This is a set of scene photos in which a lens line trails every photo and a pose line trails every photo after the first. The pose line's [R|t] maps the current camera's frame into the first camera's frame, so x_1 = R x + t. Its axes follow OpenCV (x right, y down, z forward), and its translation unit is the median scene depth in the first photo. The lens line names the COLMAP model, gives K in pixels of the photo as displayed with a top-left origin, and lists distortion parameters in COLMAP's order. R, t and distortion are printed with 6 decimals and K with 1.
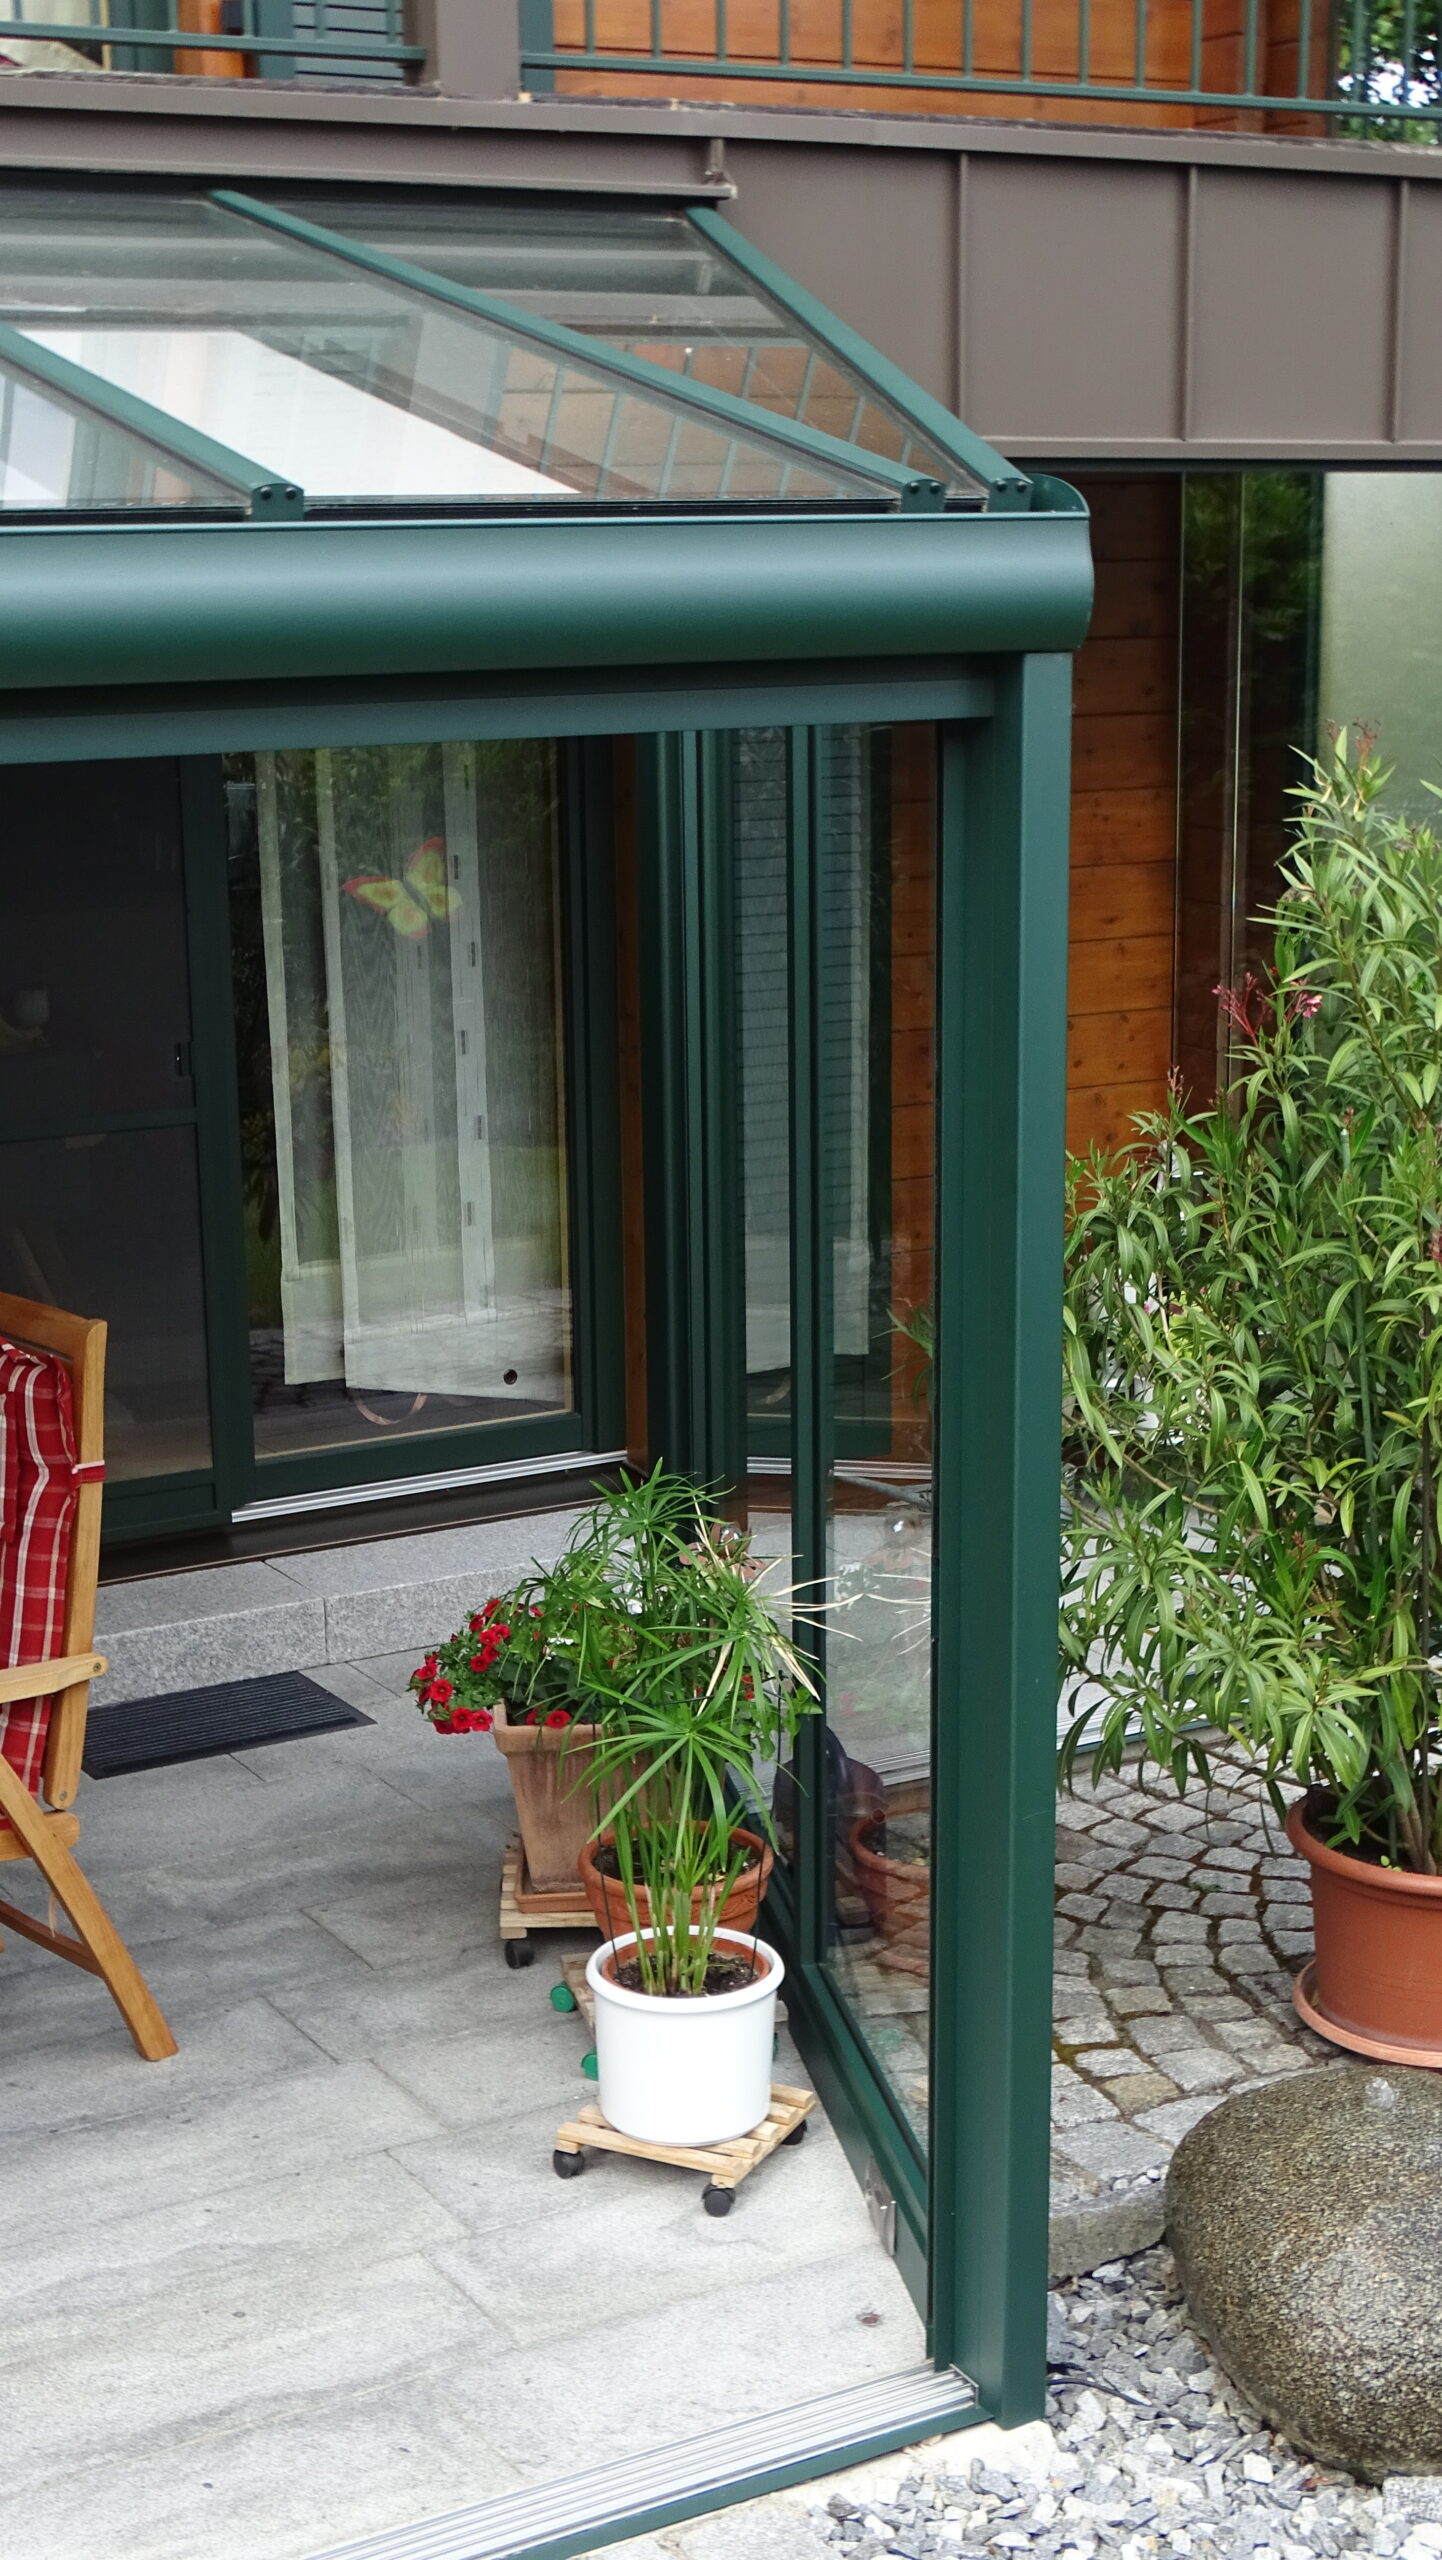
lens RADIAL K [[3640.6, 0, 664.4], [0, 3640.6, 1276.4], [0, 0, 1]] dist [0.008278, -0.015515]
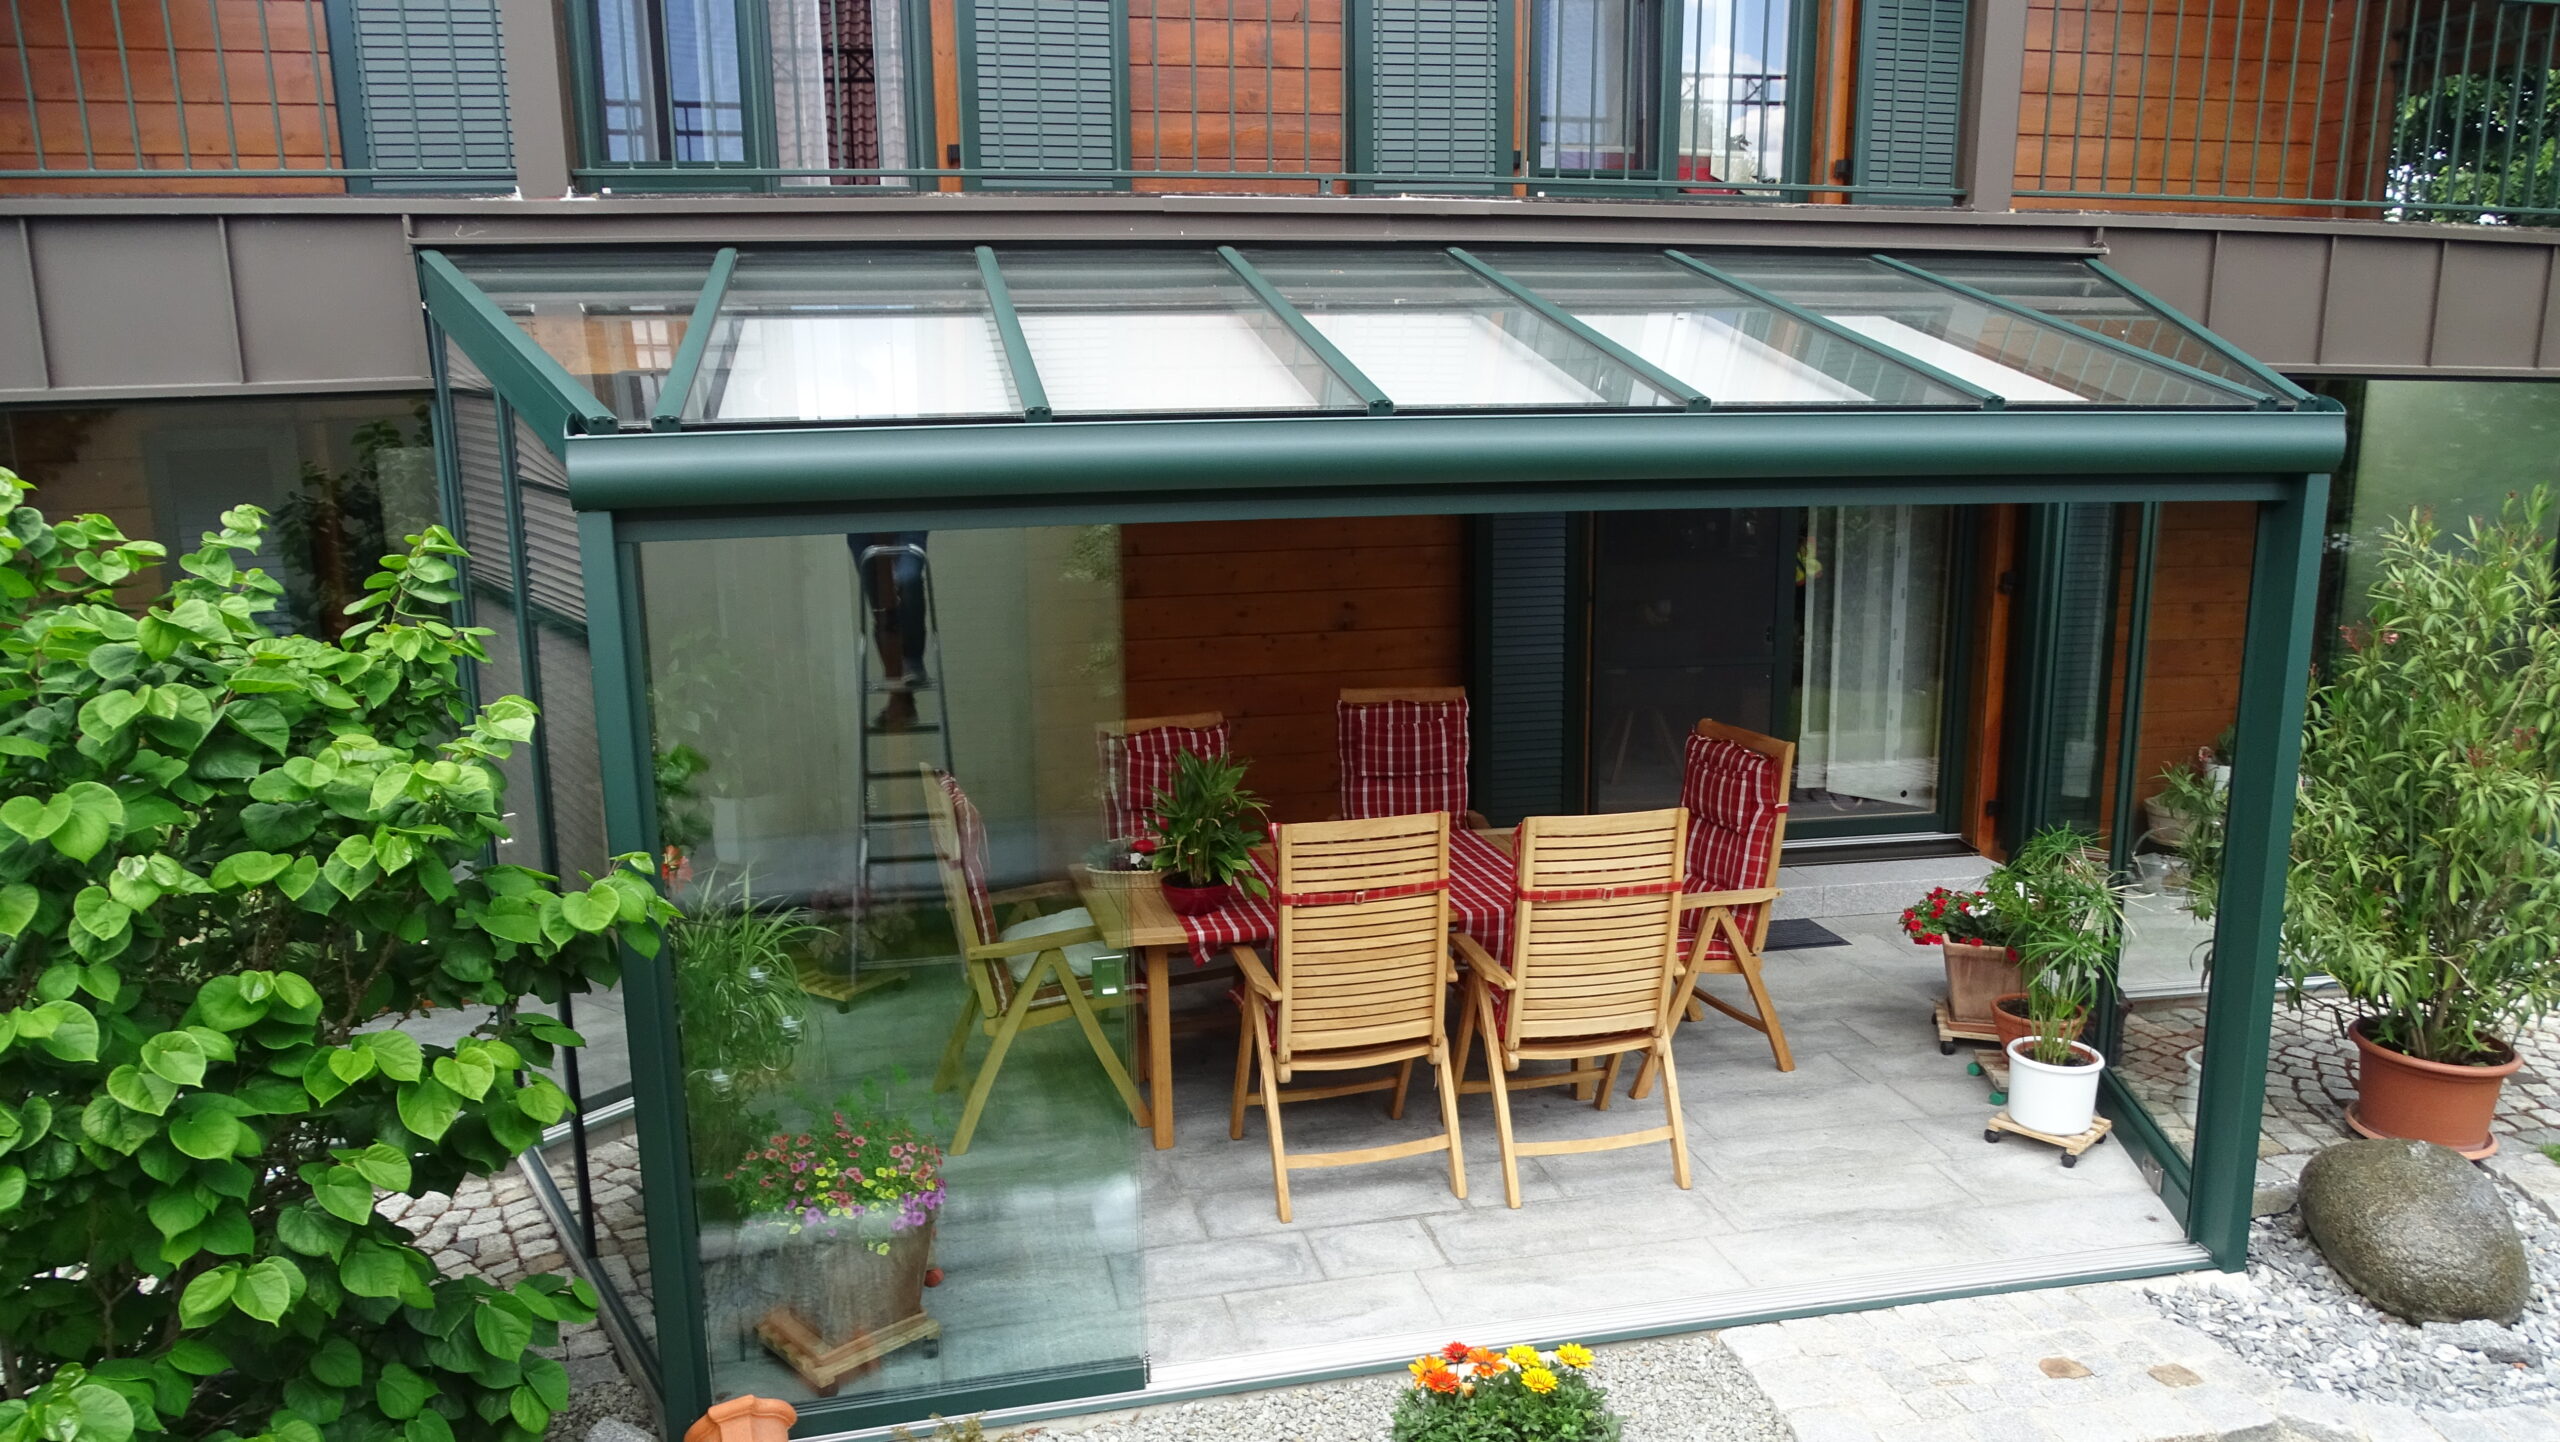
lens RADIAL K [[1836.5, 0, 1284.5], [0, 1836.5, 683.0], [0, 0, 1]] dist [0.001658, -0.007484]
pose [[0.954001, 0.068815, -0.291799, -0.121764], [-0.079801, 0.996474, -0.025902, 0.029440], [0.288987, 0.047996, 0.956129, -0.194119]]
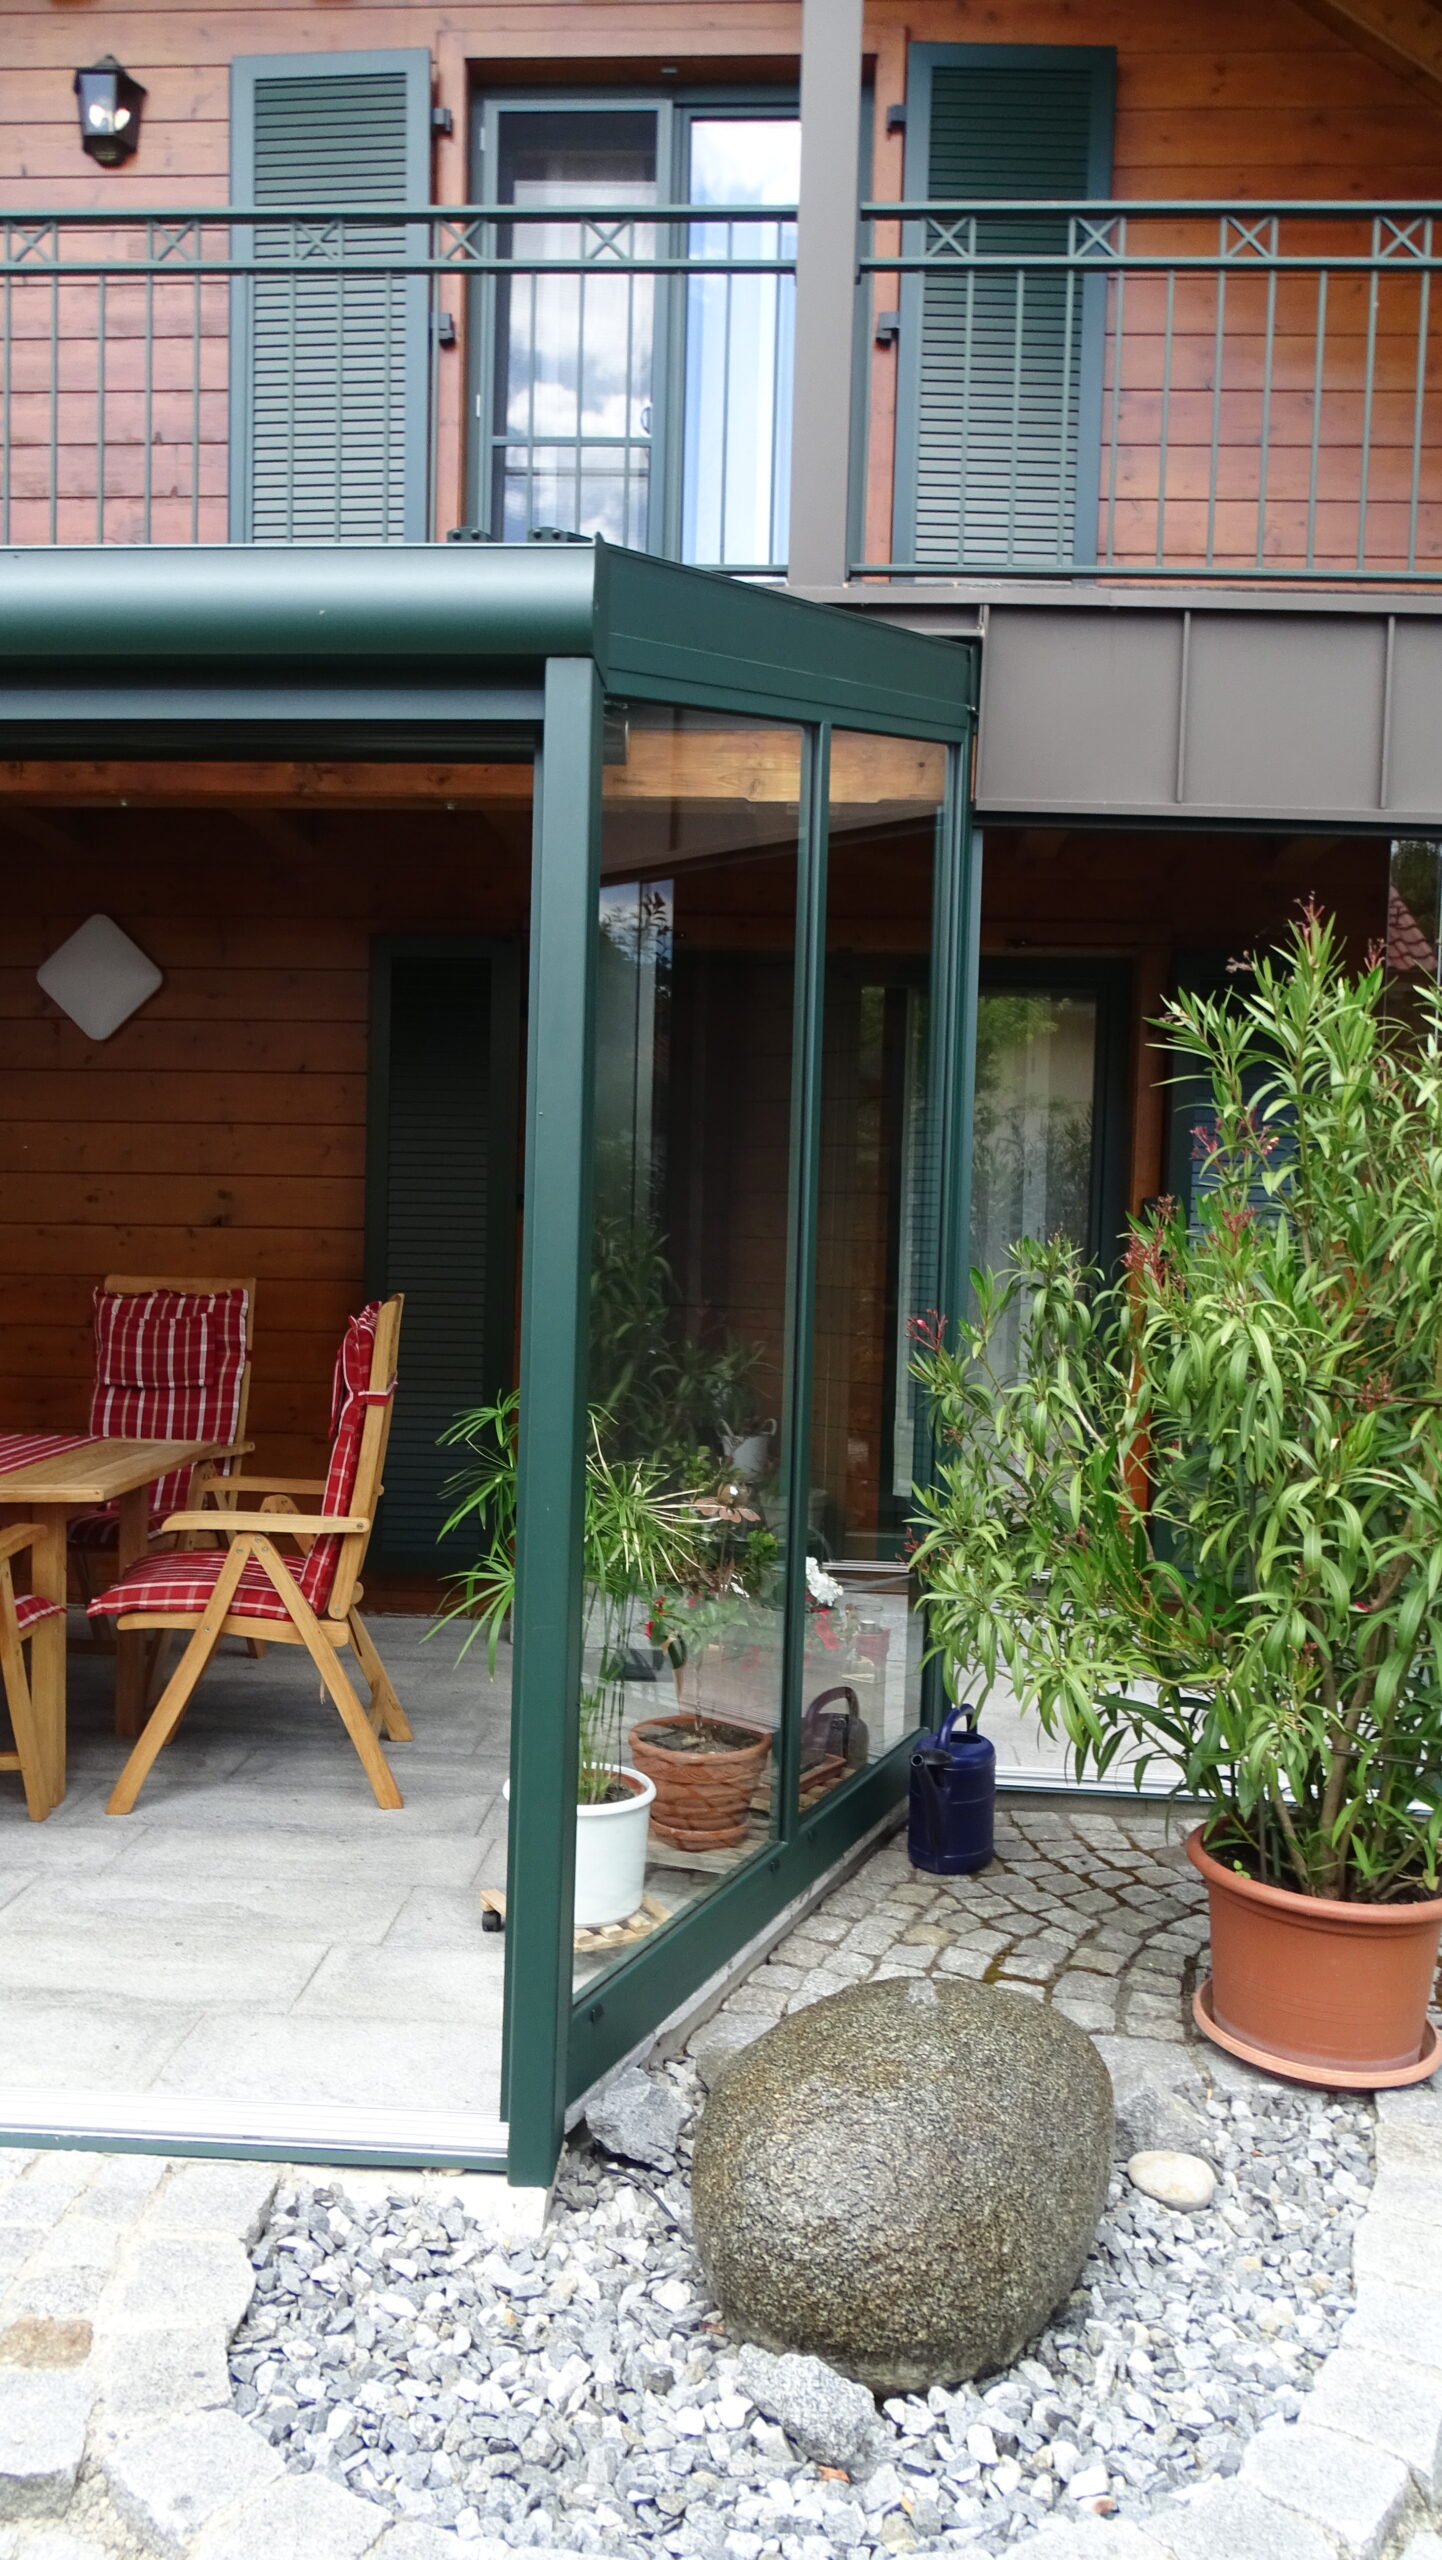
lens RADIAL K [[1836.5, 0, 683.9], [0, 1836.5, 1250.1], [0, 0, 1]] dist [0.001658, -0.007484]
pose [[0.846793, 0.055057, -0.529066, 0.354277], [-0.153929, 0.977436, -0.144655, 0.082709], [0.509164, 0.203931, 0.836160, 0.390456]]
